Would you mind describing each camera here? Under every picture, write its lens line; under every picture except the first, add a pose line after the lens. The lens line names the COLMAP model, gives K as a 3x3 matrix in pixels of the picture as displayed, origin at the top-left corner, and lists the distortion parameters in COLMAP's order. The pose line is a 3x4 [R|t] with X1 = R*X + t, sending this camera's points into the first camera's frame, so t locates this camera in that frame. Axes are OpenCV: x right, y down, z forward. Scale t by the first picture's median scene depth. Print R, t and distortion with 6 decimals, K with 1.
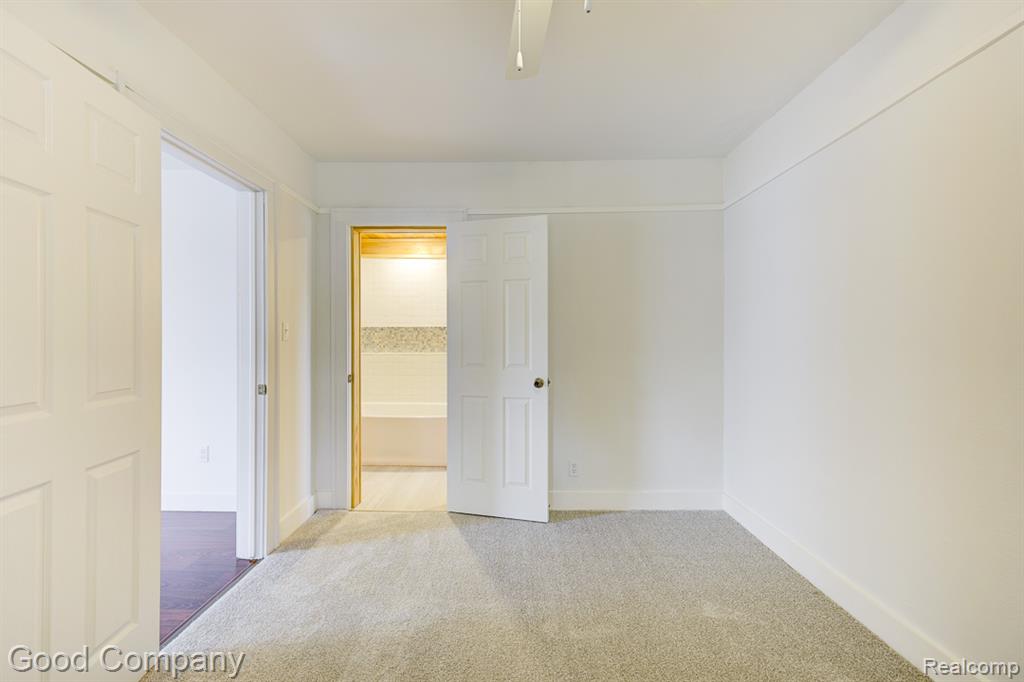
lens RADIAL K [[418.0, 0, 519.0], [0, 418.0, 341.3], [0, 0, 1]] dist [-0.001040, 0.000230]
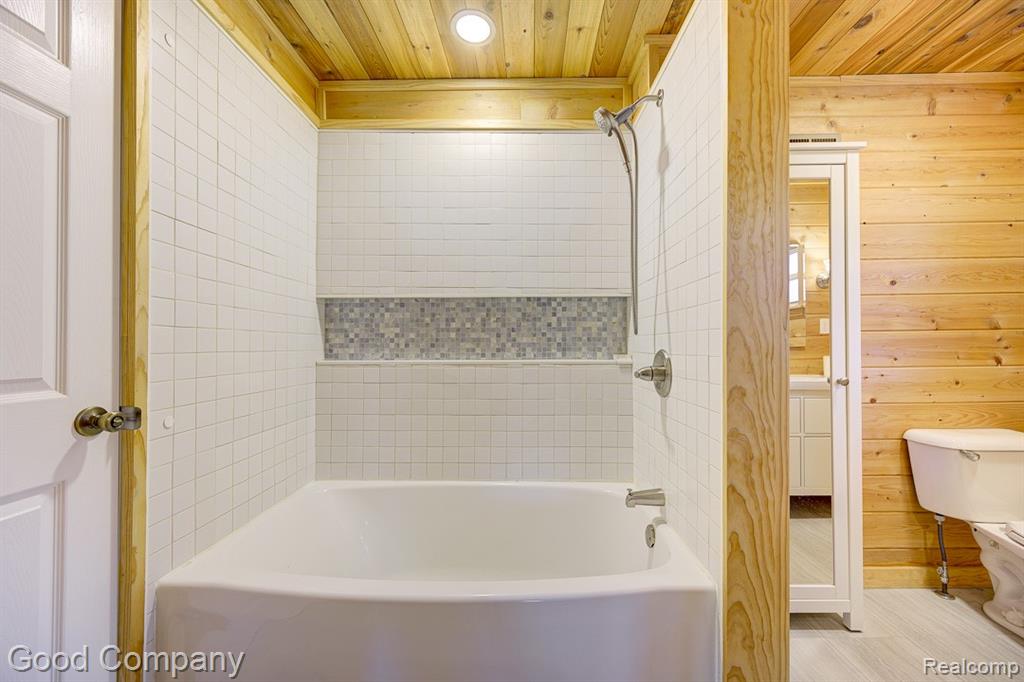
lens RADIAL K [[401.9, 0, 511.5], [0, 401.9, 343.1], [0, 0, 1]] dist [0.004933, -0.001274]
pose [[0.999604, -0.002199, -0.028041, -0.205897], [0.001930, 0.999952, -0.009604, 0.014400], [0.028061, 0.009546, 0.999561, 0.598658]]
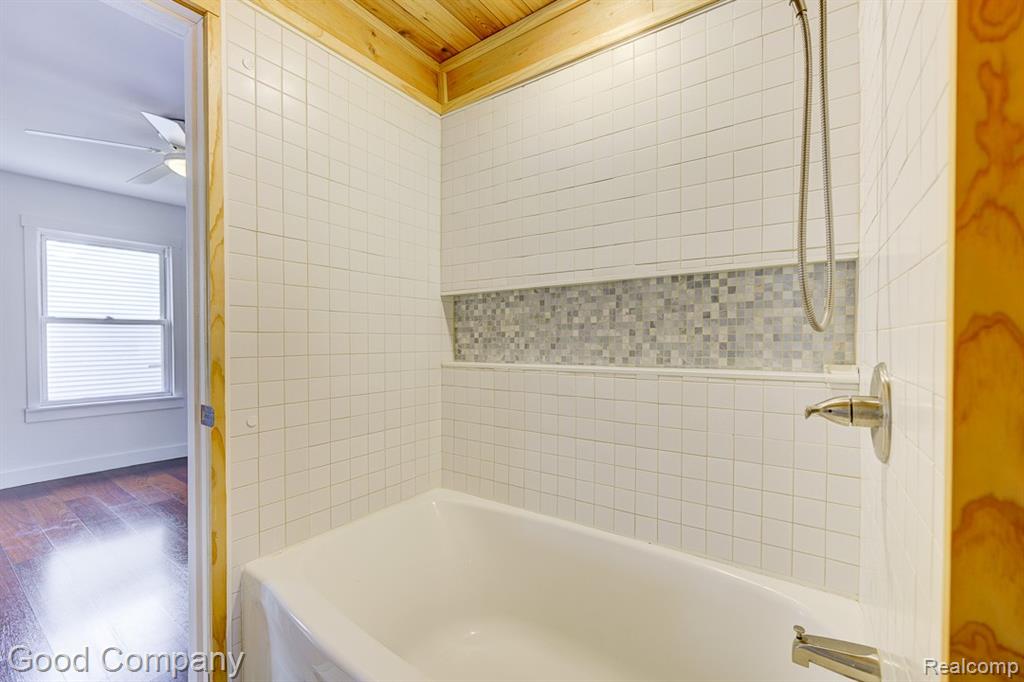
lens RADIAL K [[418.0, 0, 548.4], [0, 418.0, 341.9], [0, 0, 1]] dist [-0.001040, 0.000230]
pose [[0.823877, -0.001882, -0.566765, -0.109471], [0.005128, 0.999978, 0.004134, 0.007696], [0.566745, -0.006312, 0.823869, 0.719872]]
